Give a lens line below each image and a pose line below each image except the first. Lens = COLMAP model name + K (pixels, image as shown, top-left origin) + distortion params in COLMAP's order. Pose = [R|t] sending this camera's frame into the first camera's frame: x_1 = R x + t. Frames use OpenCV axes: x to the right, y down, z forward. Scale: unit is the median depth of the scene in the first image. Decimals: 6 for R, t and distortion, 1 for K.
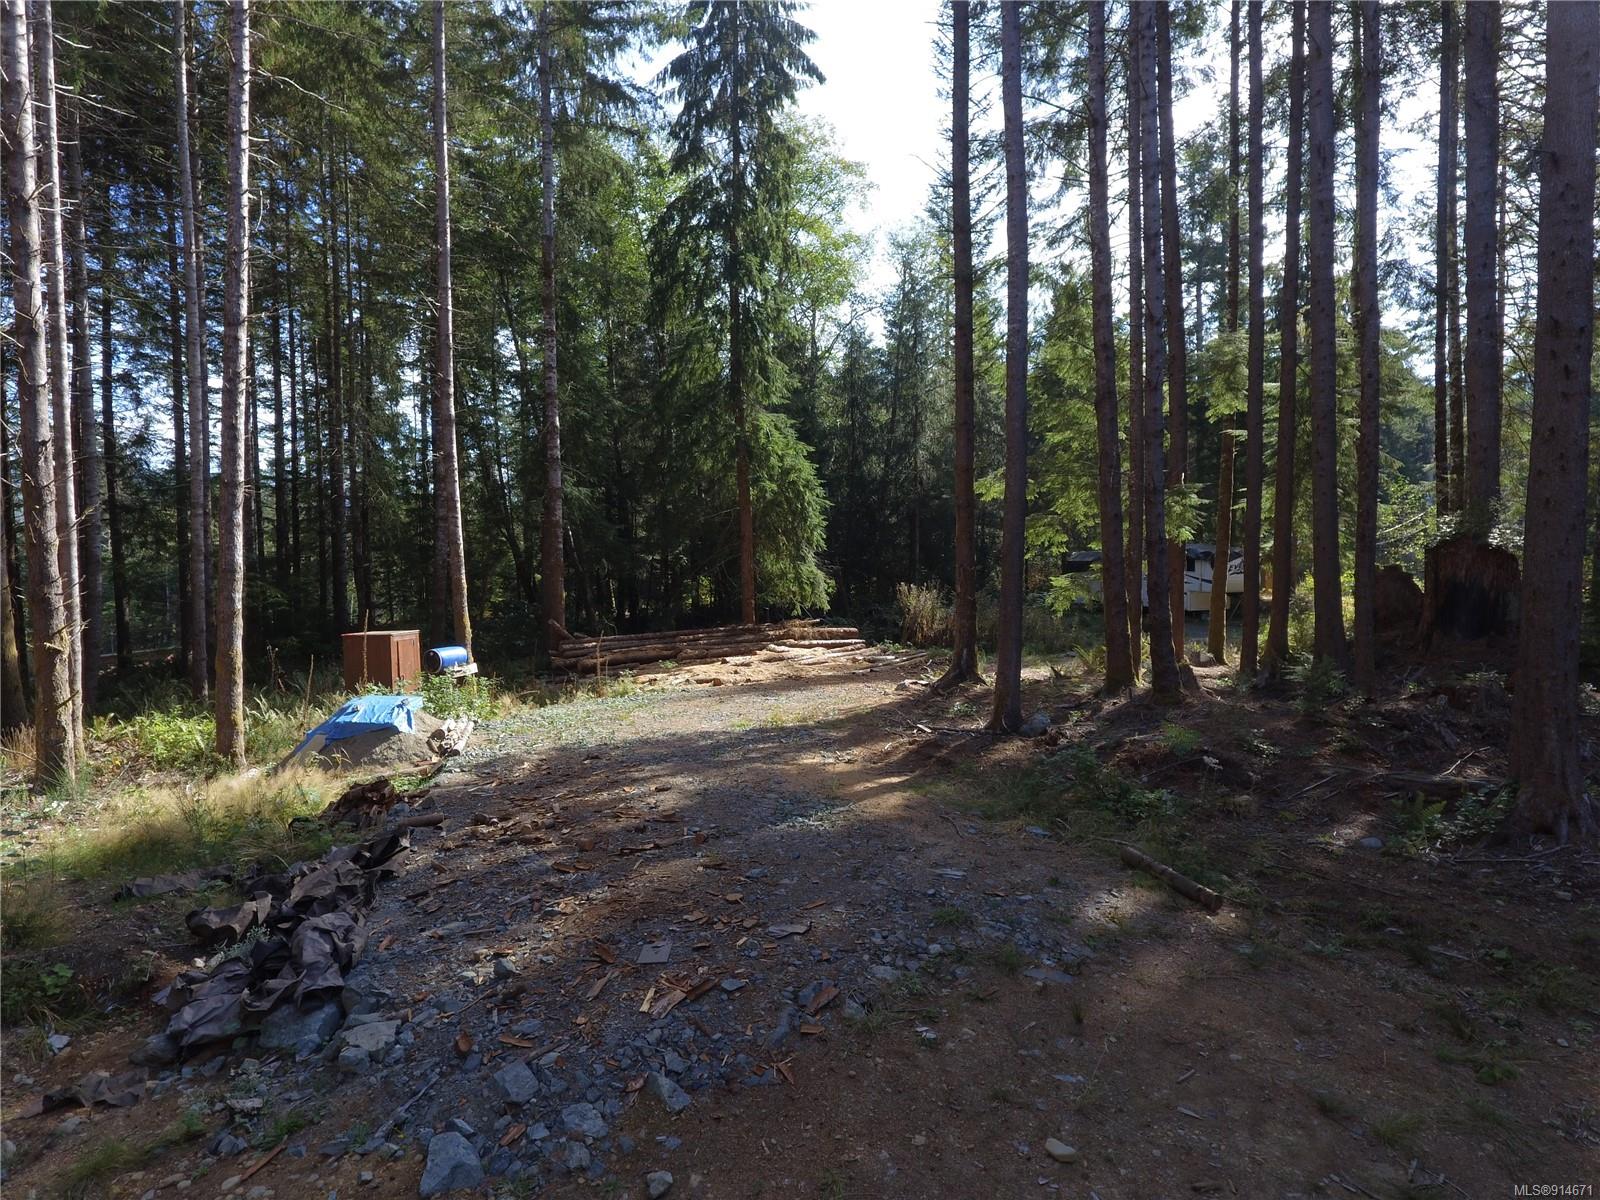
lens RADIAL K [[935.4, 0, 798.8], [0, 935.4, 599.2], [0, 0, 1]] dist [0.002205, -0.003121]
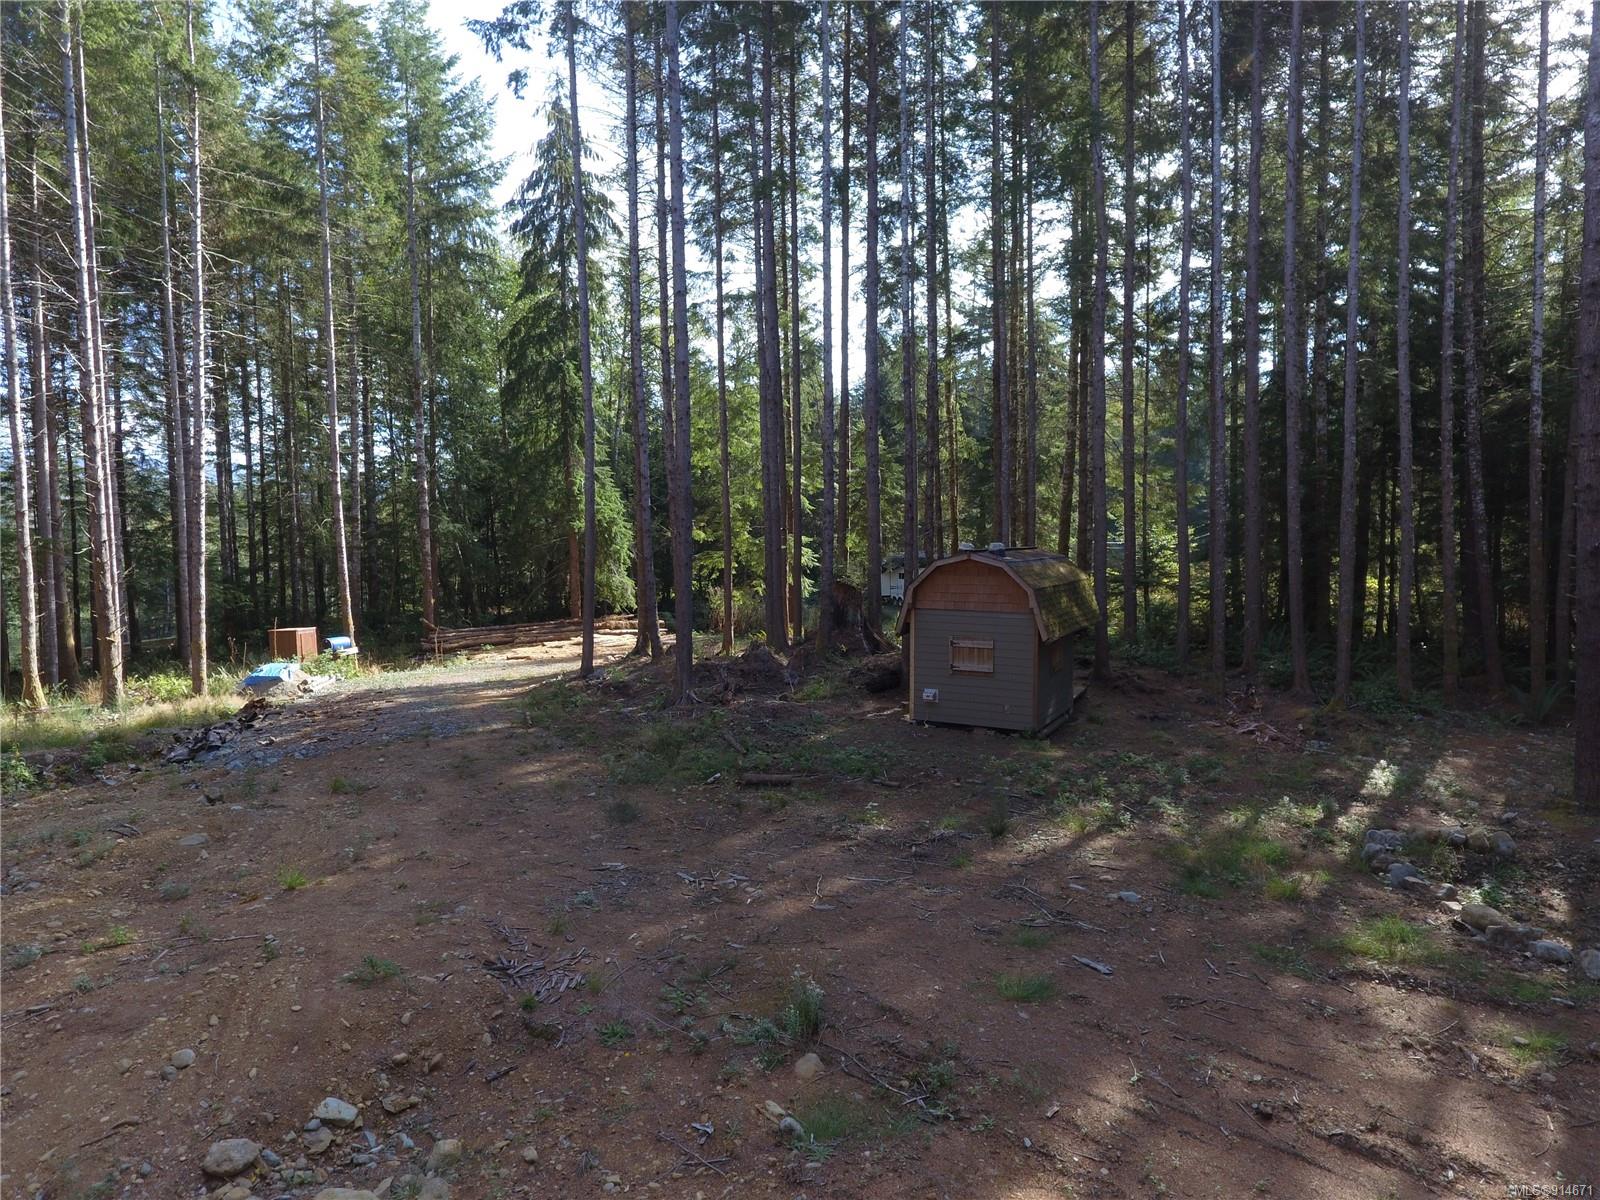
lens RADIAL K [[935.4, 0, 801.5], [0, 935.4, 601.1], [0, 0, 1]] dist [0.002205, -0.003121]
pose [[0.999981, -0.006054, 0.001452, 0.547174], [0.006025, 0.999801, 0.019033, -0.048165], [-0.001567, -0.019024, 0.999818, -0.803505]]
